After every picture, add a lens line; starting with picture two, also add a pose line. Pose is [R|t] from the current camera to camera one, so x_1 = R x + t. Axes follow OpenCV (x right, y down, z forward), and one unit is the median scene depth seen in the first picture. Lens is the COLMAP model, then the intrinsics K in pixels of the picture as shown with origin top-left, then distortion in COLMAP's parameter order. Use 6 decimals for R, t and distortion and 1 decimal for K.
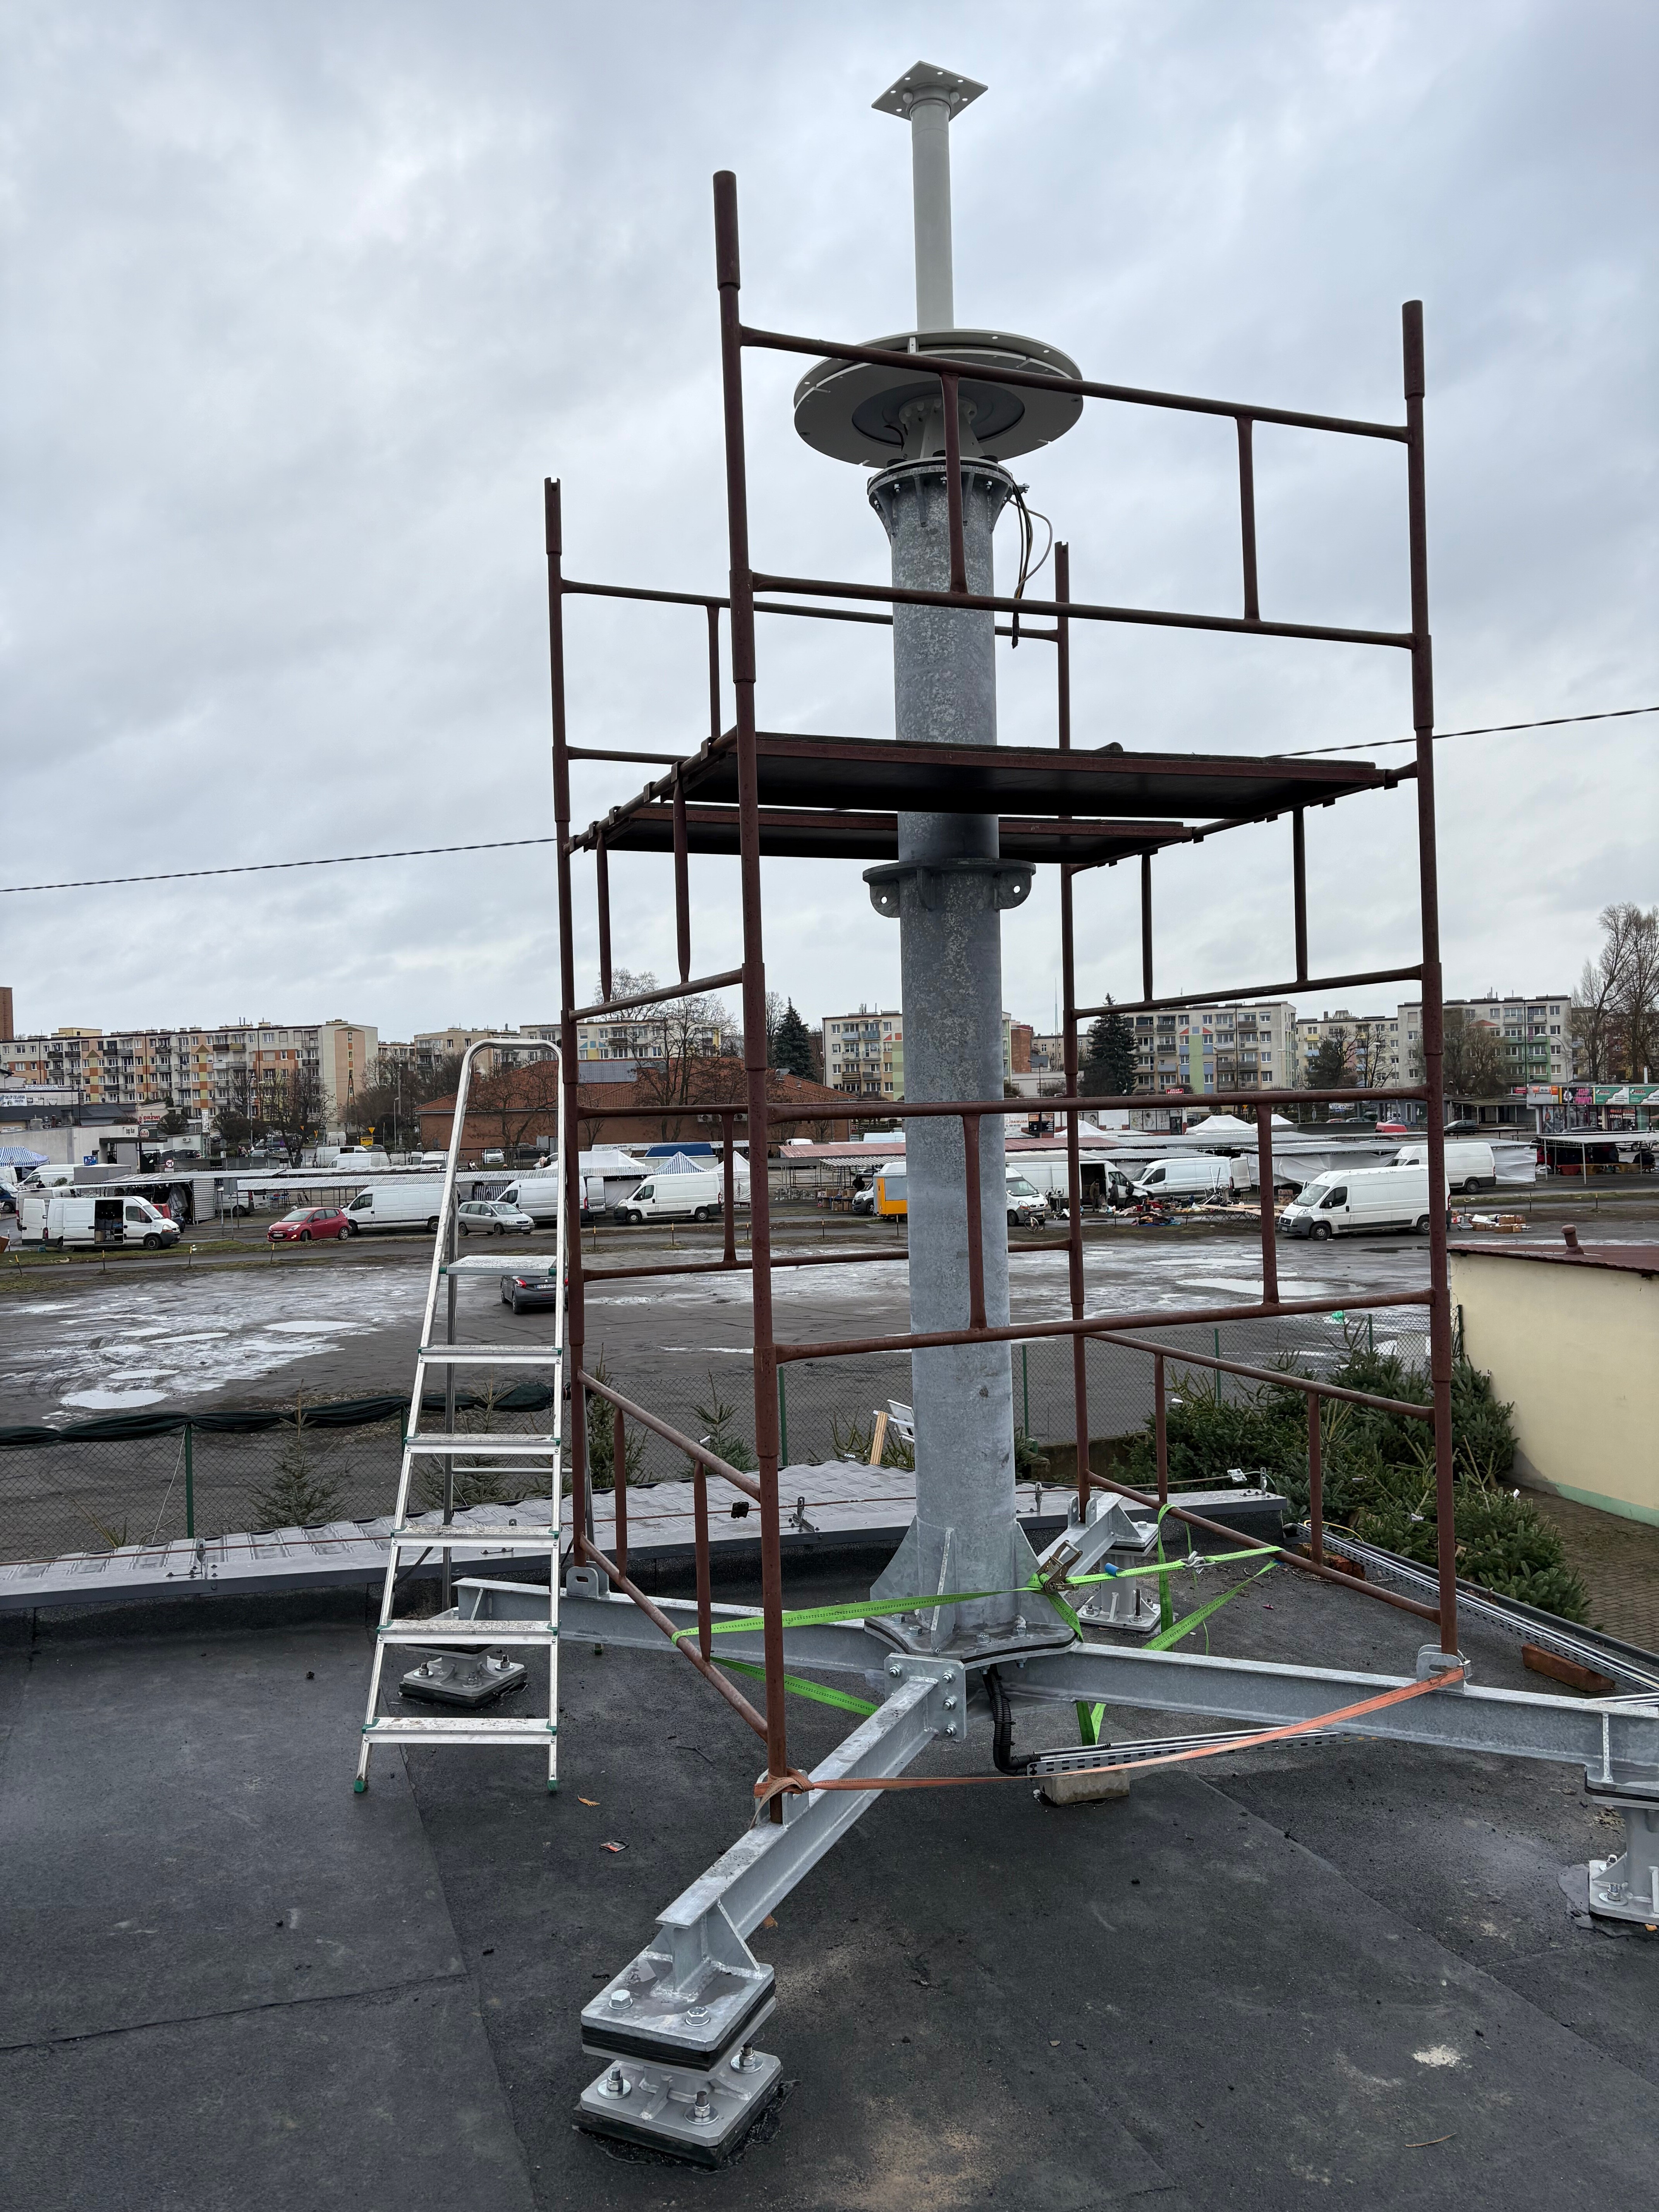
lens RADIAL K [[1660.7, 0, 898.7], [0, 1660.7, 1119.3], [0, 0, 1]] dist [0.018479, -0.073563]
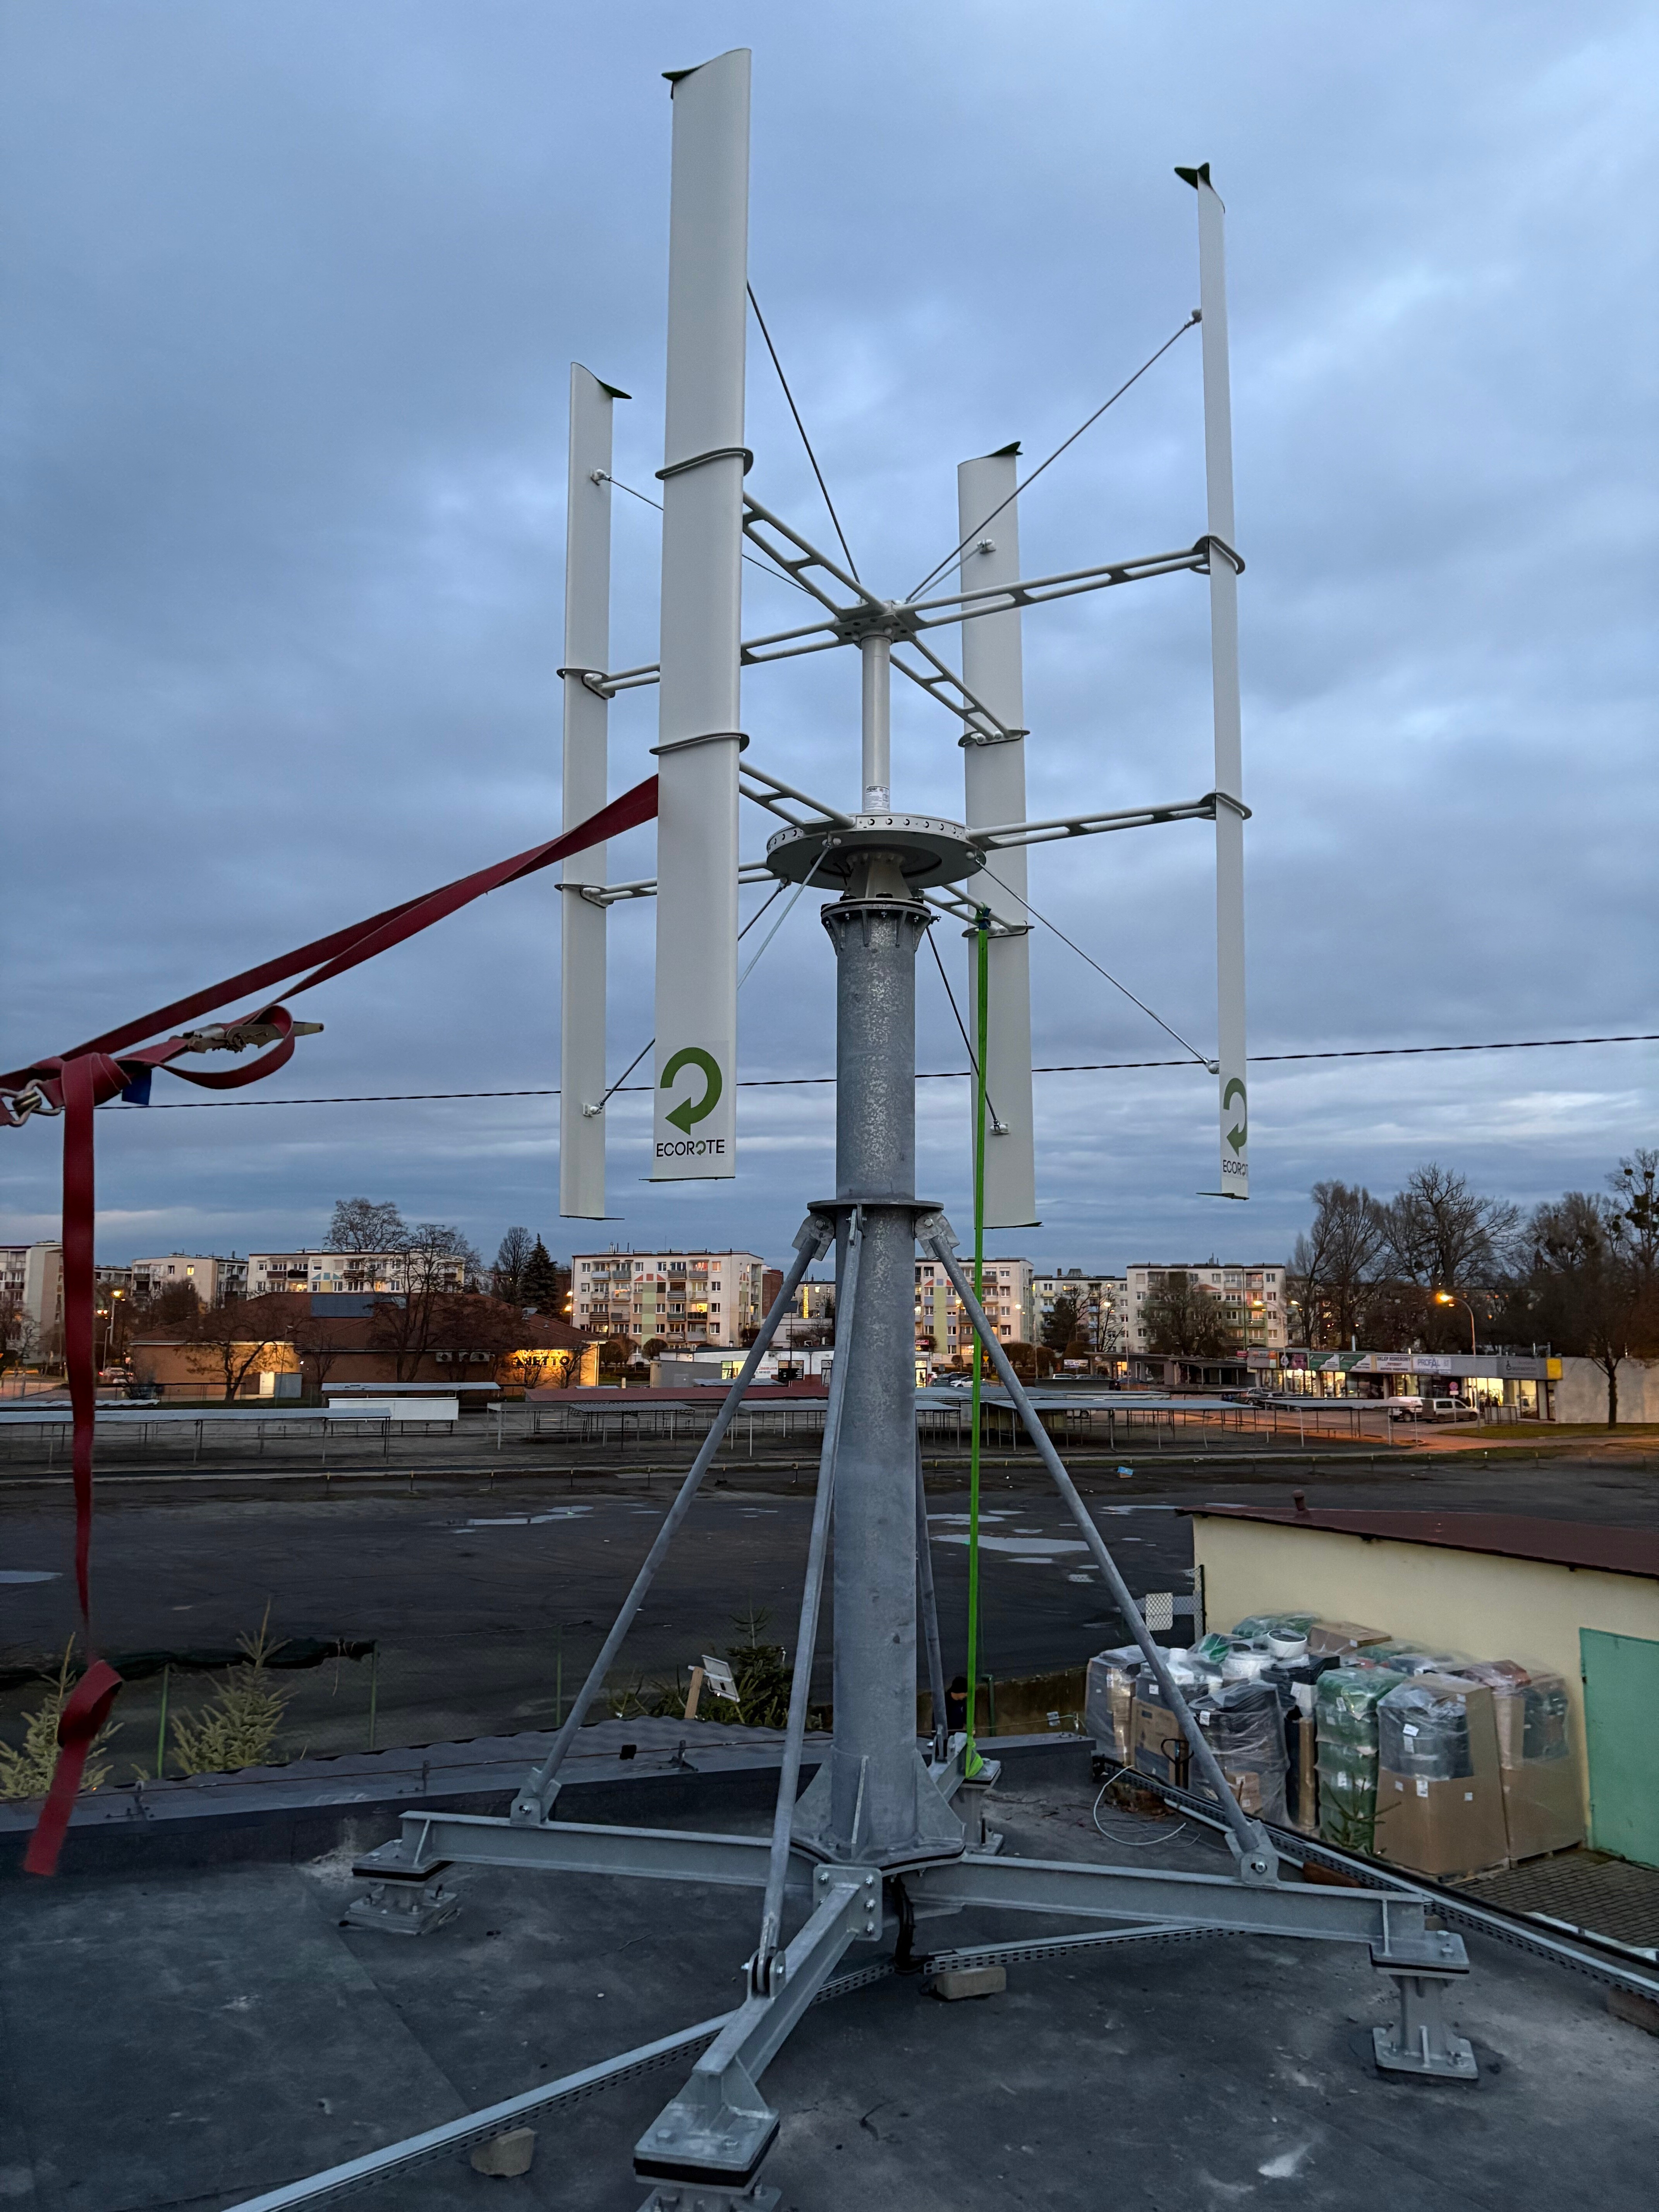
lens RADIAL K [[1655.1, 0, 916.9], [0, 1655.1, 1097.6], [0, 0, 1]] dist [0.073276, -0.115681]
pose [[0.984894, 0.056812, 0.163574, -0.153699], [-0.030304, 0.986618, -0.160206, -0.032683], [-0.170487, 0.152829, 0.973436, -0.257417]]
